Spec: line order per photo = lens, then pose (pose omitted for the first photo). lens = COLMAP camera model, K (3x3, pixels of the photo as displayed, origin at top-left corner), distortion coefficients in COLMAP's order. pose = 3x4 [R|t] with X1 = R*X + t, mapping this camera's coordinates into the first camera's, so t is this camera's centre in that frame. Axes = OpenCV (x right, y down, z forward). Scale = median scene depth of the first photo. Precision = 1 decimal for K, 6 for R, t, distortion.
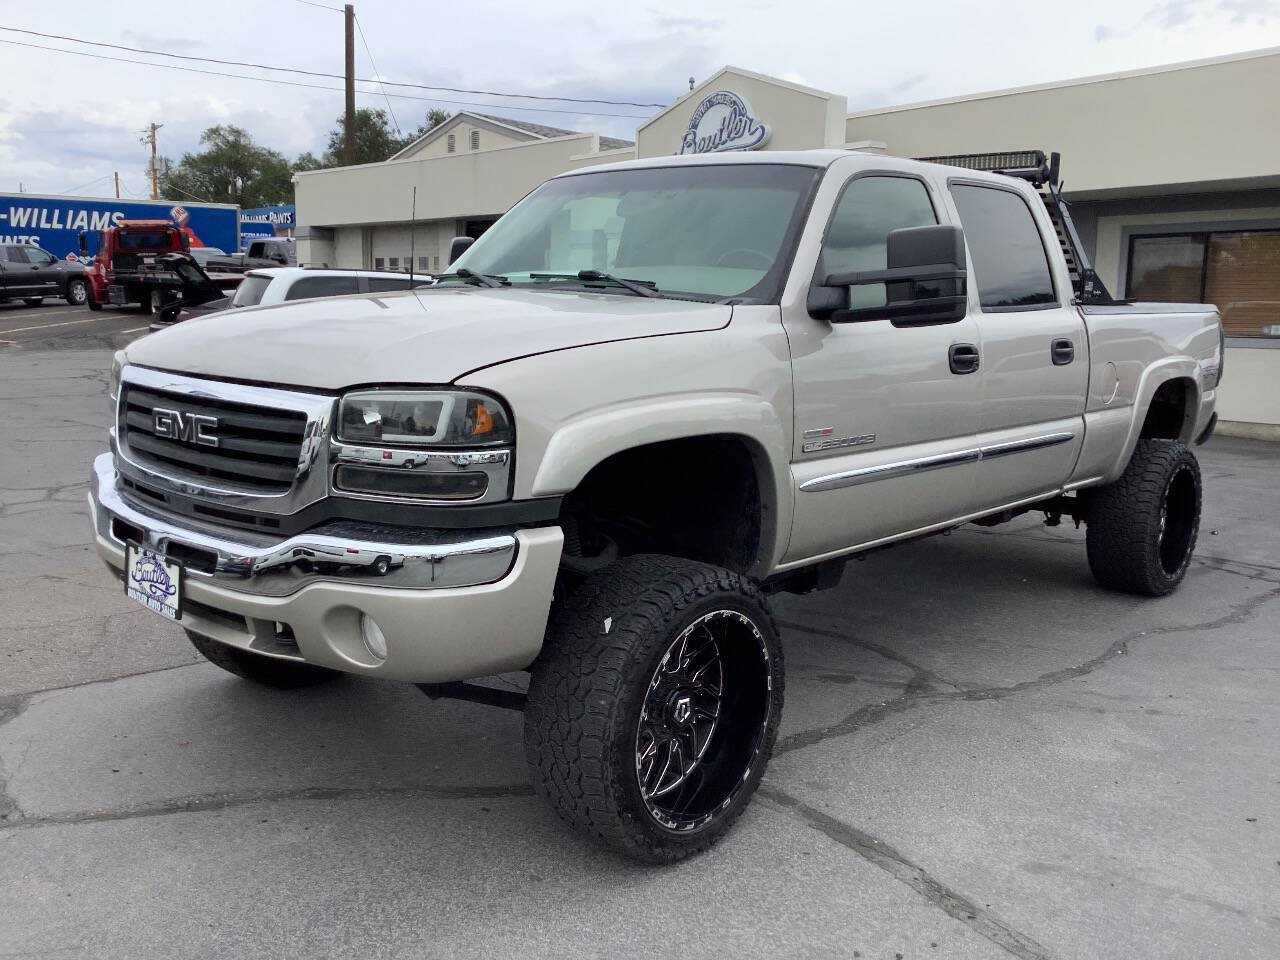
lens RADIAL K [[1147.1, 0, 636.1], [0, 1147.1, 477.9], [0, 0, 1]] dist [0.133655, -0.245188]
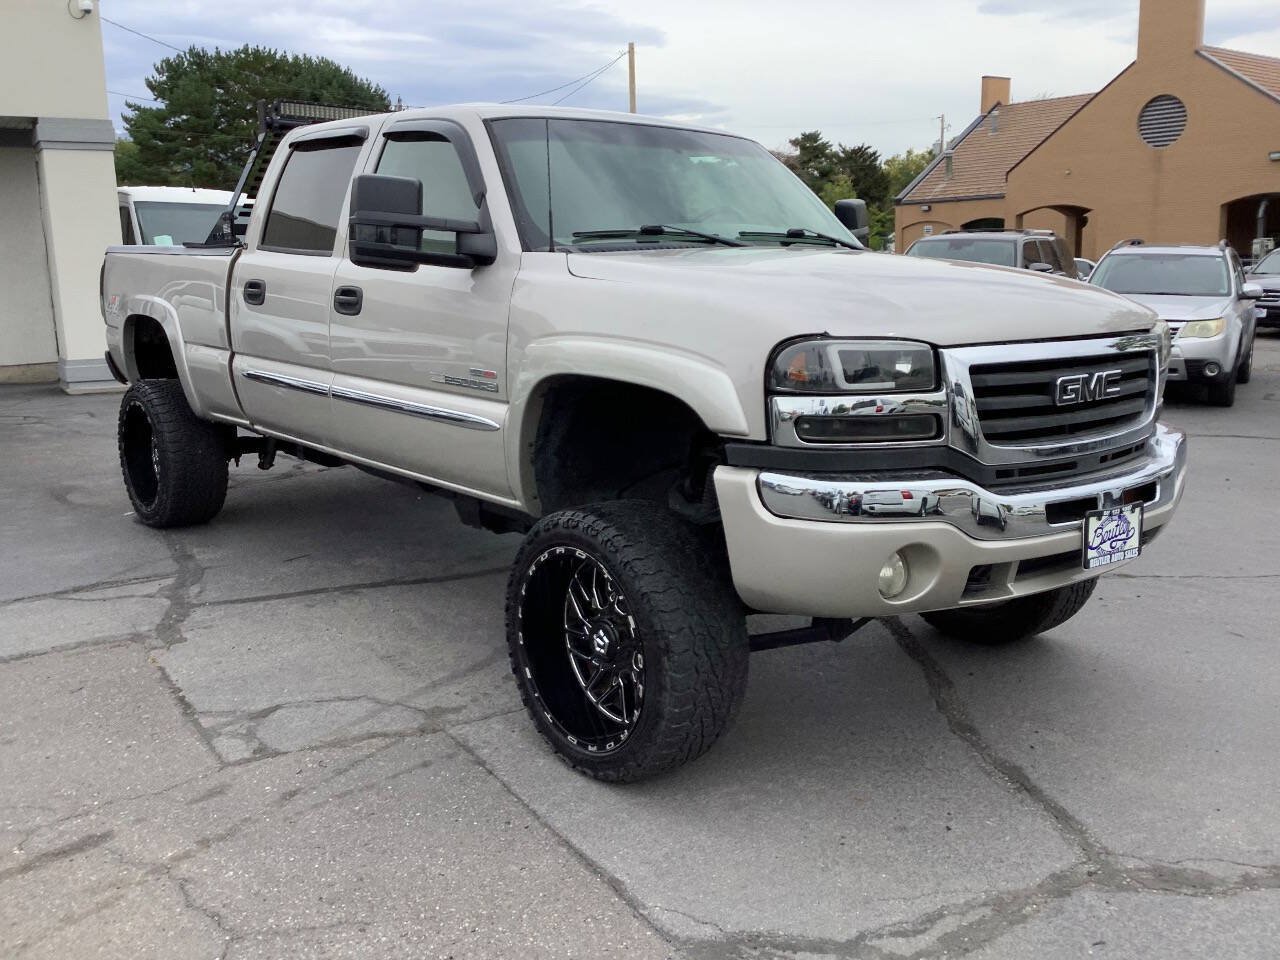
lens RADIAL K [[1153.4, 0, 626.0], [0, 1153.4, 469.0], [0, 0, 1]] dist [0.135326, -0.252635]
pose [[0.134175, -0.202073, 0.970136, -1.318522], [0.155902, 0.971101, 0.180712, -0.202845], [-0.978617, 0.126999, 0.161801, 1.116848]]
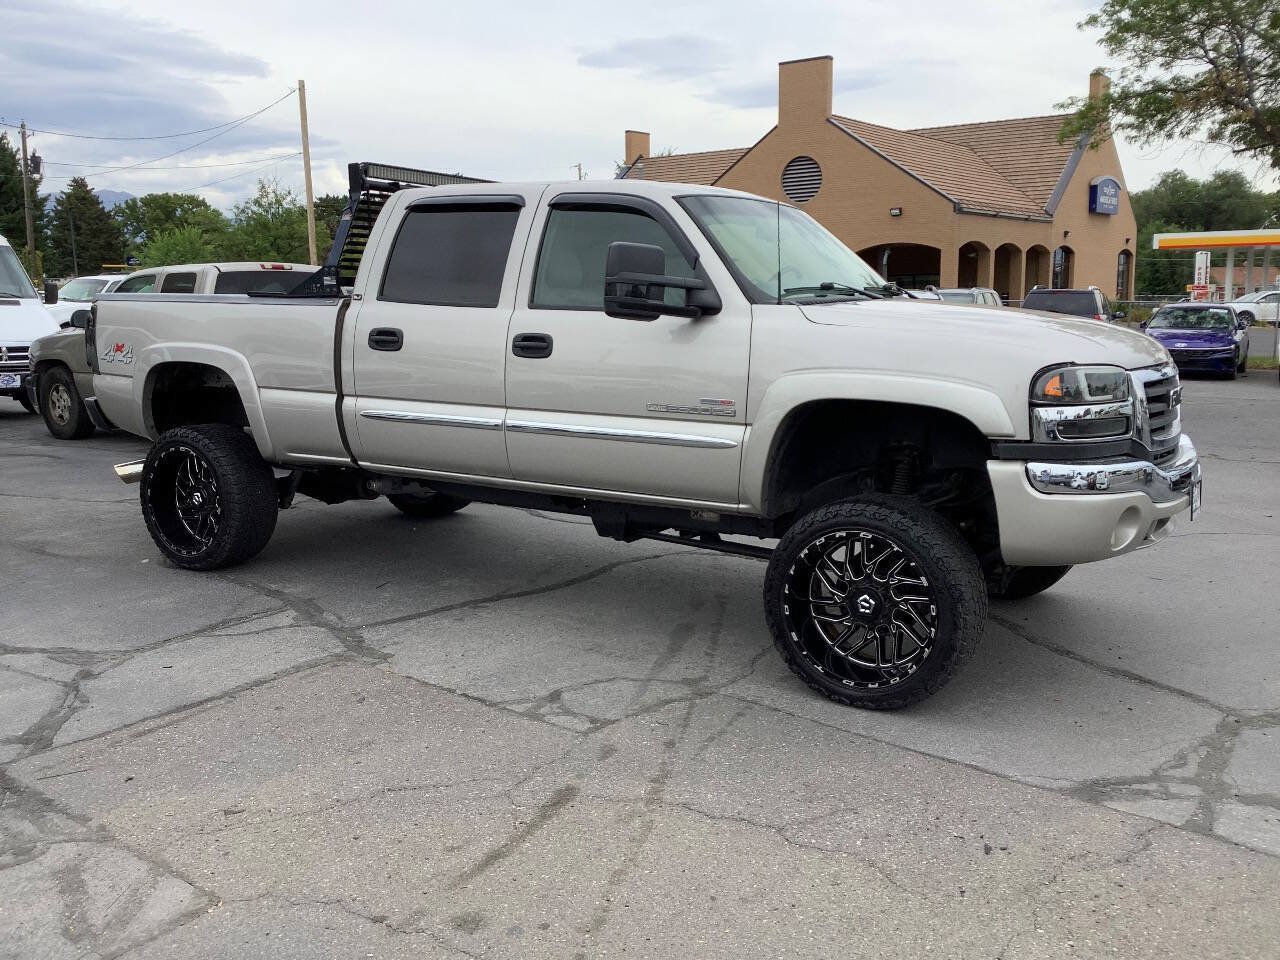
lens RADIAL K [[1147.1, 0, 636.1], [0, 1147.1, 477.9], [0, 0, 1]] dist [0.133655, -0.245188]
pose [[-0.190147, -0.178109, 0.965464, -1.553623], [0.147501, 0.967061, 0.207453, -0.322196], [-0.970612, 0.181853, -0.157613, 1.738999]]
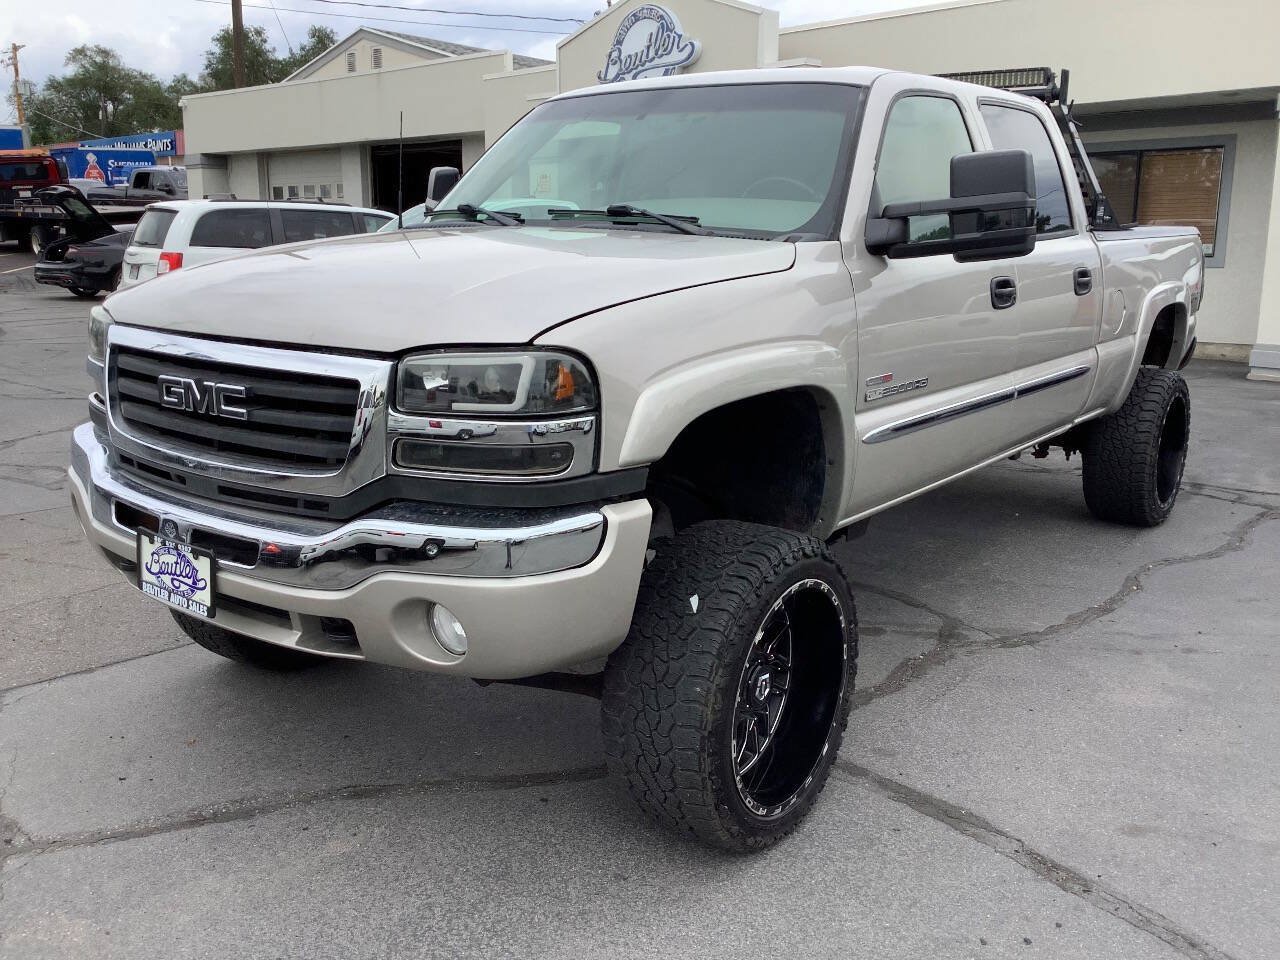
lens RADIAL K [[1157.7, 0, 636.4], [0, 1157.7, 481.3], [0, 0, 1]] dist [0.103724, -0.170824]
pose [[0.995903, -0.035621, 0.083115, -0.124160], [0.030281, 0.997448, 0.064654, -0.025056], [-0.085206, -0.061872, 0.994440, 0.085460]]
